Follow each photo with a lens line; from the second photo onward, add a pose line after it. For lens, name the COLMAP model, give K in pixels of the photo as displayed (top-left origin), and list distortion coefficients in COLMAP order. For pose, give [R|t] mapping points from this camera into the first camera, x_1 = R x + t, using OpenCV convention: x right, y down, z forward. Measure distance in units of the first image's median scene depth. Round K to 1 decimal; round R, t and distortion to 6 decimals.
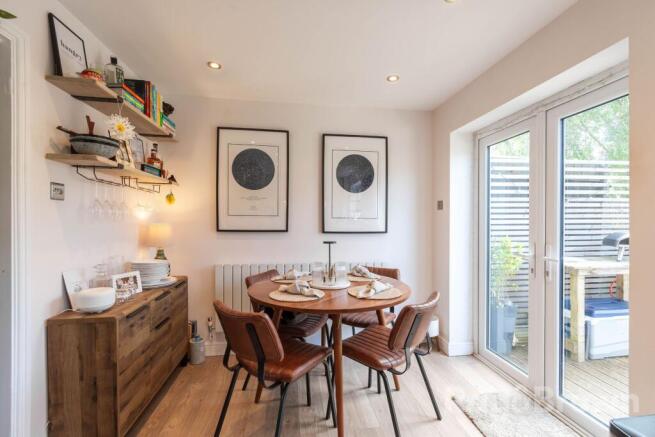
lens RADIAL K [[293.8, 0, 333.4], [0, 293.8, 226.6], [0, 0, 1]] dist [0.005373, -0.001274]
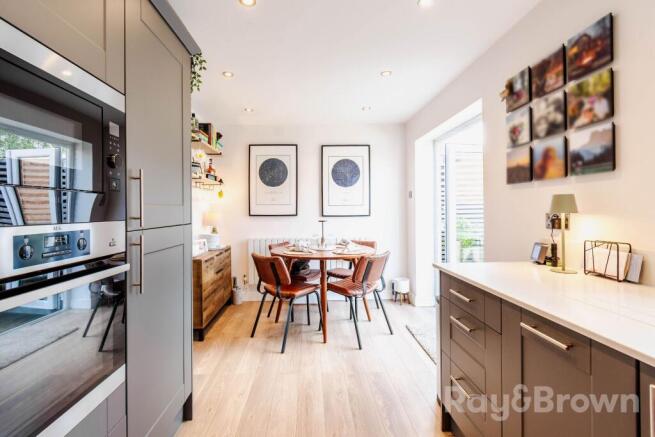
lens RADIAL K [[293.8, 0, 312.7], [0, 293.8, 213.5], [0, 0, 1]] dist [0.005373, -0.001274]
pose [[0.991082, -0.011095, -0.132787, 0.133900], [0.009651, 0.999887, -0.011518, 0.029943], [0.132900, 0.010134, 0.991078, -0.489811]]
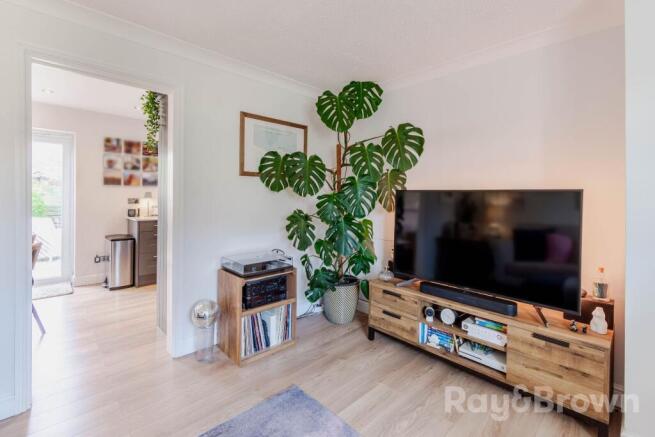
lens RADIAL K [[293.8, 0, 325.4], [0, 293.8, 196.4], [0, 0, 1]] dist [0.005373, -0.001274]
pose [[-0.581050, -0.013066, 0.813763, -1.708719], [-0.000116, 0.999872, 0.015972, -0.015973], [-0.813868, 0.009186, -0.580978, 0.379483]]
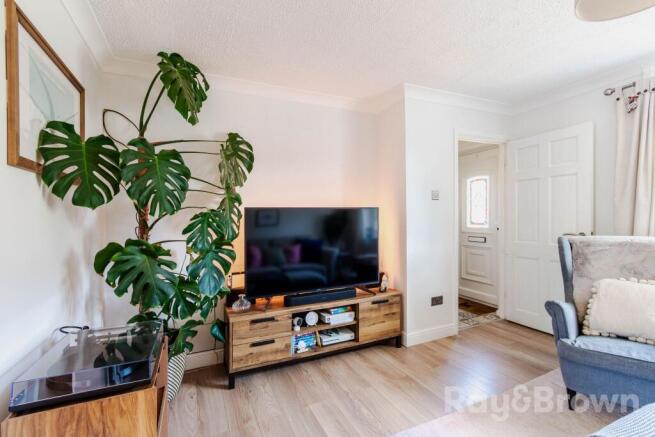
lens RADIAL K [[293.8, 0, 326.5], [0, 293.8, 218.9], [0, 0, 1]] dist [0.005373, -0.001274]
pose [[-0.961029, 0.009973, -0.276269, -0.912908], [0.003735, 0.999726, 0.023096, -0.004217], [0.276423, 0.021164, -0.960803, 0.559088]]
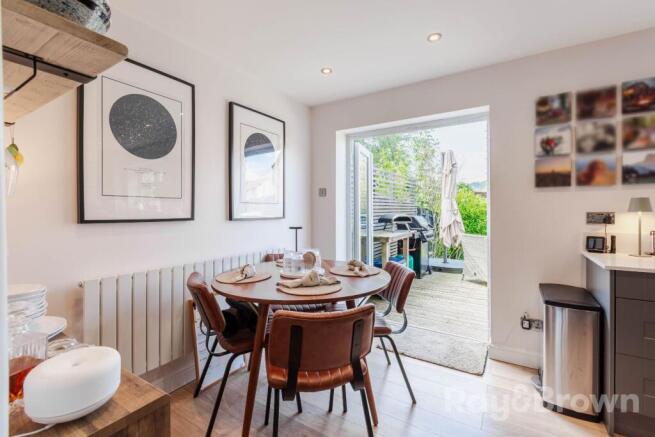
lens RADIAL K [[293.8, 0, 324.0], [0, 293.8, 213.9], [0, 0, 1]] dist [0.005373, -0.001274]
pose [[0.656938, -0.016050, 0.753773, -0.628800], [0.023519, 0.999723, 0.000789, 0.011383], [-0.753577, 0.017209, 0.657134, 0.323950]]
